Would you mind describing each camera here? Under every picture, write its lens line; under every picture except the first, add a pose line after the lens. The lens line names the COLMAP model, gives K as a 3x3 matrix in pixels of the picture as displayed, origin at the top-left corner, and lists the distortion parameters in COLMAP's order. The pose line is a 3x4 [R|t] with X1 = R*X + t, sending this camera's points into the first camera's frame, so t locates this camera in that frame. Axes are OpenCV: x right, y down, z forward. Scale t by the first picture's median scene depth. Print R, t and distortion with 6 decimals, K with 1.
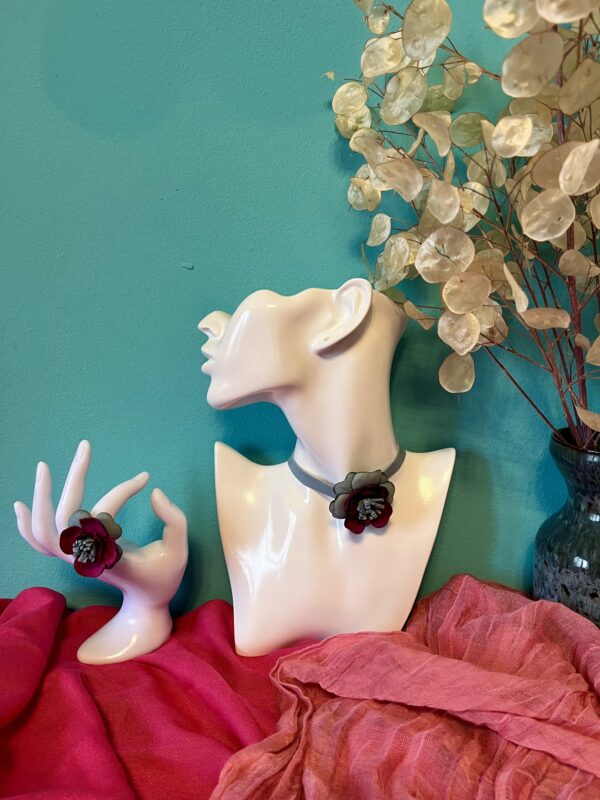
lens RADIAL K [[613.1, 0, 300.0], [0, 613.1, 400.0], [0, 0, 1]] dist [0.021744, -0.006461]
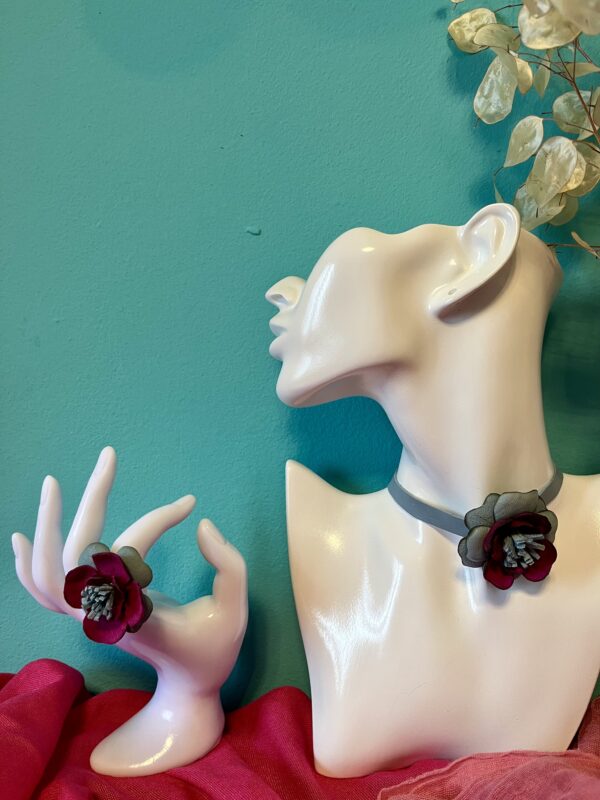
lens RADIAL K [[629.0, 0, 300.0], [0, 629.0, 400.0], [0, 0, 1]] dist [0.056649, -0.113043]
pose [[0.994246, -0.007822, -0.106839, -0.047030], [-0.005133, 0.992706, -0.120453, 0.097900], [0.107002, 0.120308, 0.986953, 0.282560]]
